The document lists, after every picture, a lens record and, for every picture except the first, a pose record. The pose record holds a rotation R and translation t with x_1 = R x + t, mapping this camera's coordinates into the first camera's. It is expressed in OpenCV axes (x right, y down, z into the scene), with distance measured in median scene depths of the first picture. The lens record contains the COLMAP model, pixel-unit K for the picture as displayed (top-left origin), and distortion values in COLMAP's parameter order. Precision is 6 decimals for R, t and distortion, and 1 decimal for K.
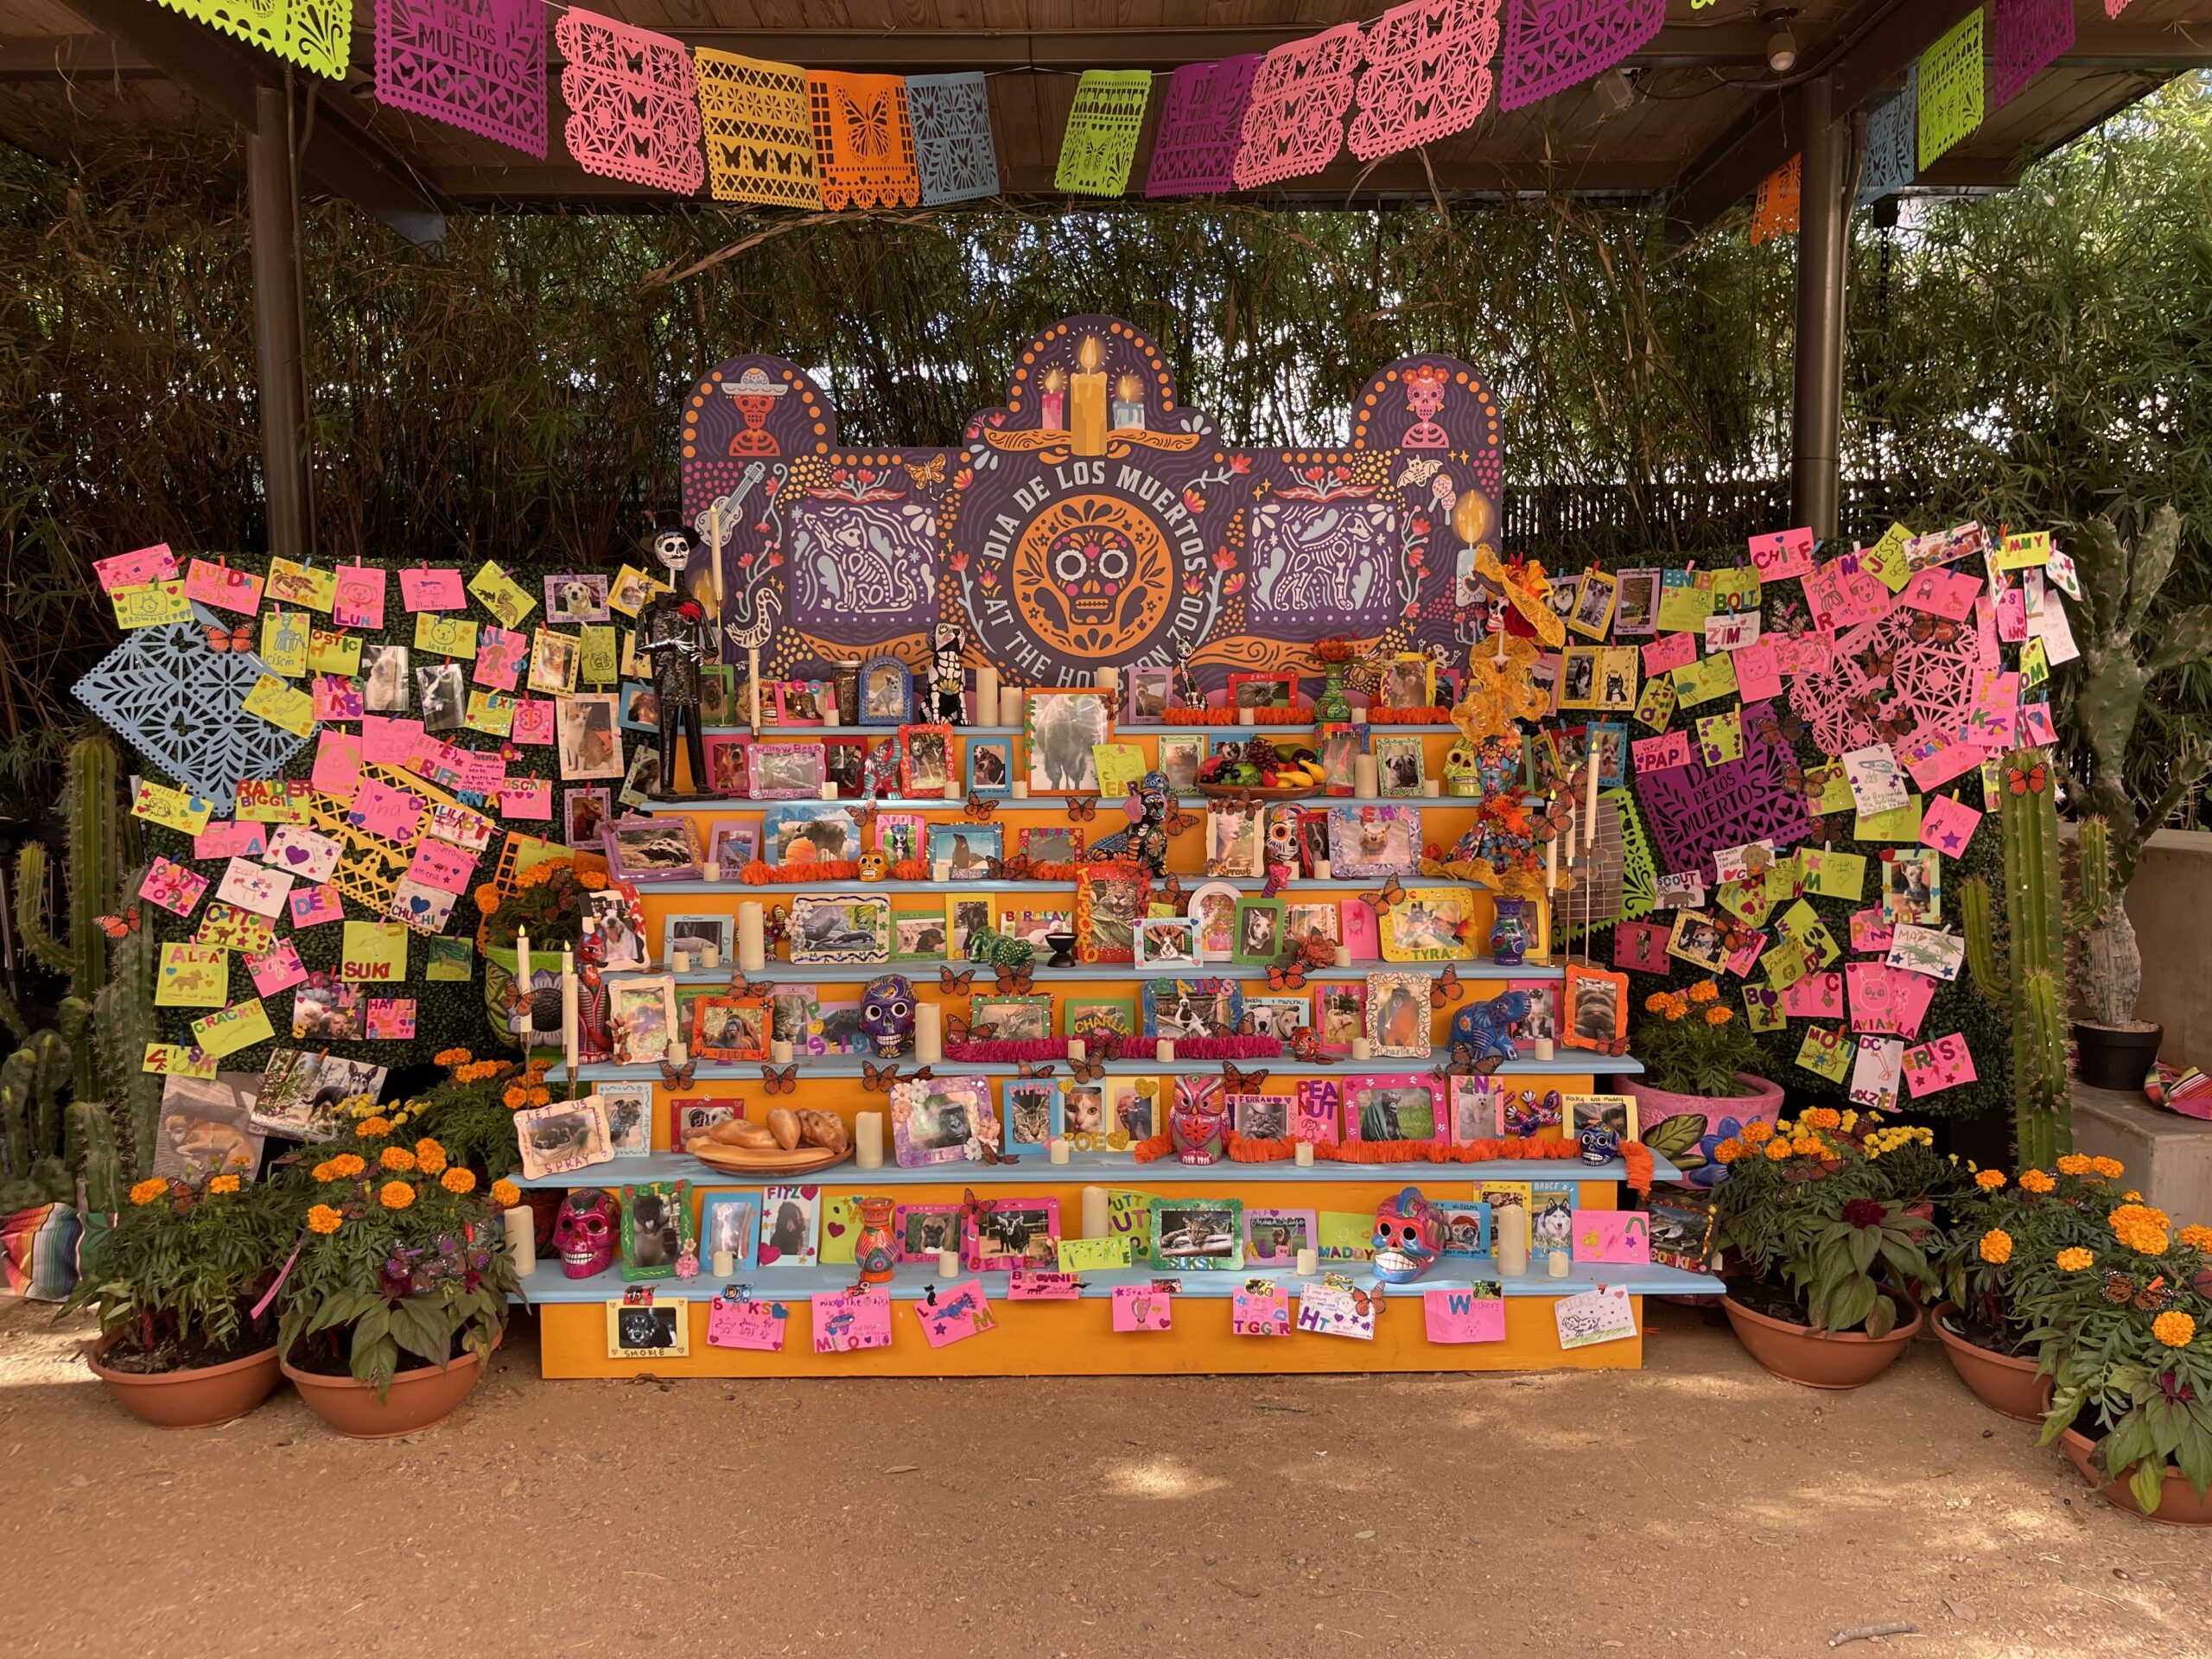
lens RADIAL K [[1695.6, 0, 1106.0], [0, 1695.6, 844.9], [0, 0, 1]] dist [0.111909, -0.171998]
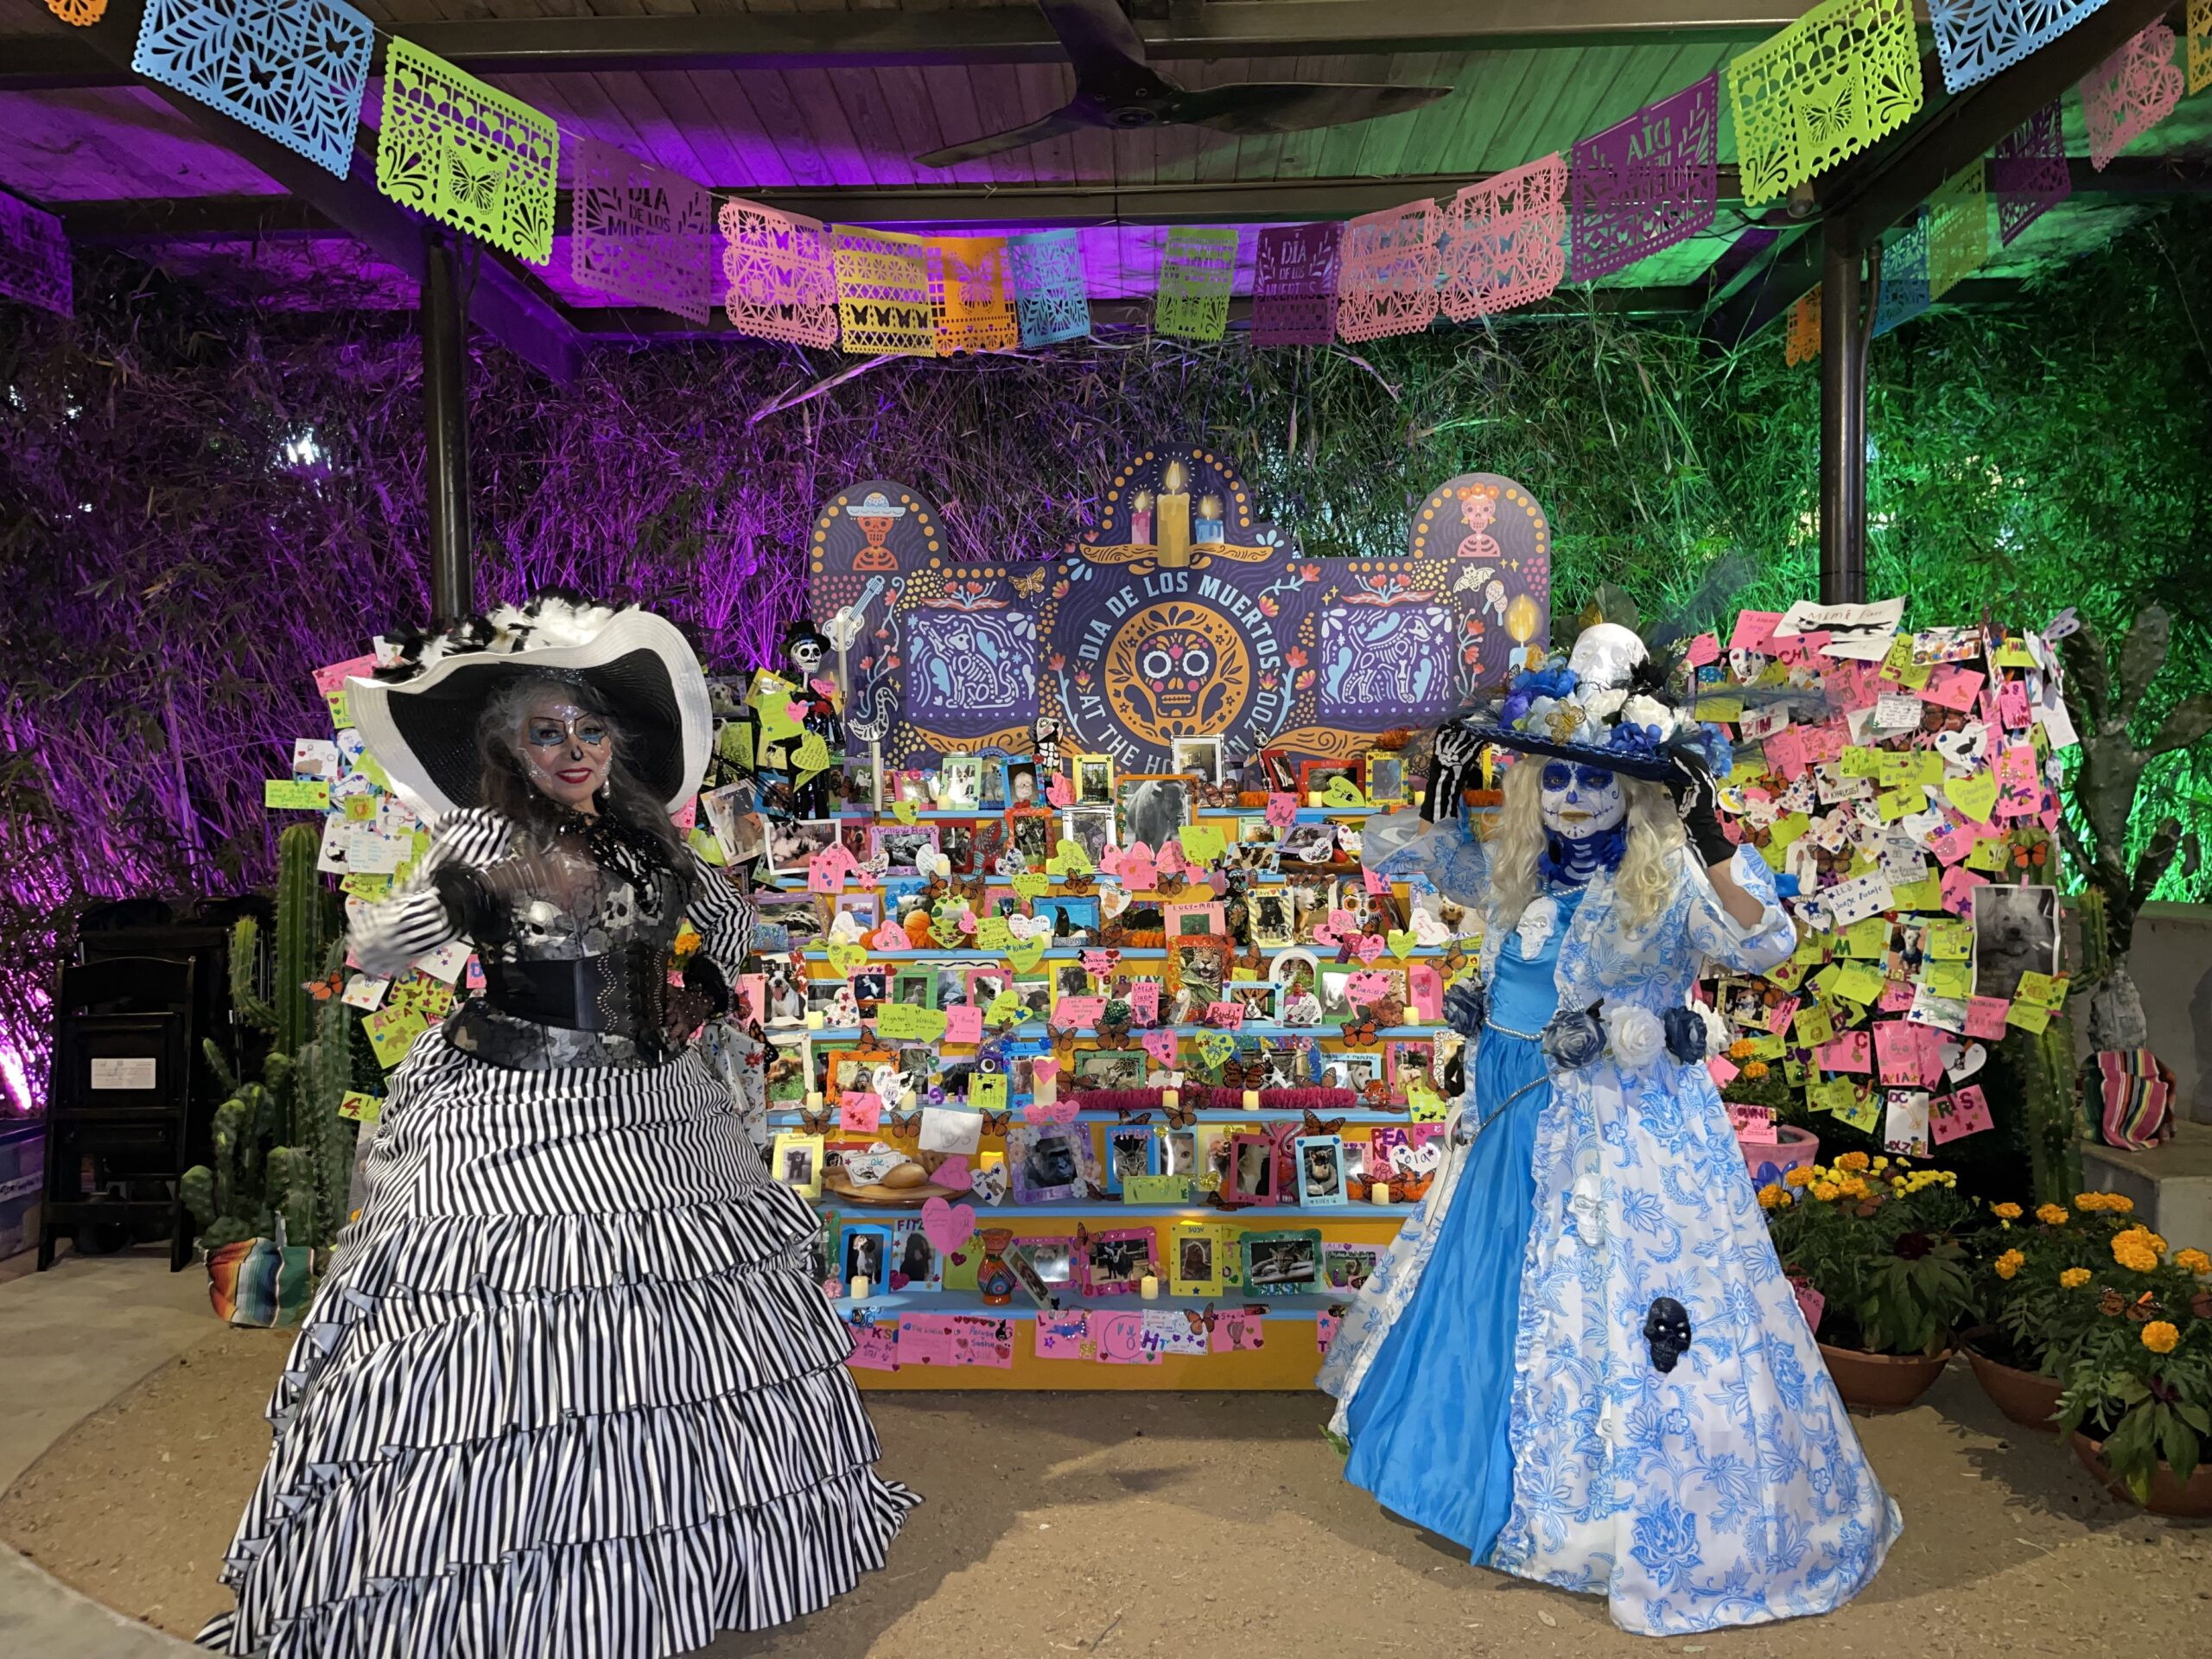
lens RADIAL K [[1704.7, 0, 1096.8], [0, 1704.7, 838.3], [0, 0, 1]] dist [0.118585, -0.171726]
pose [[0.999383, -0.003560, -0.034946, -0.021736], [0.001660, 0.998526, -0.054255, 0.009077], [0.035088, 0.054164, 0.997915, -0.106496]]
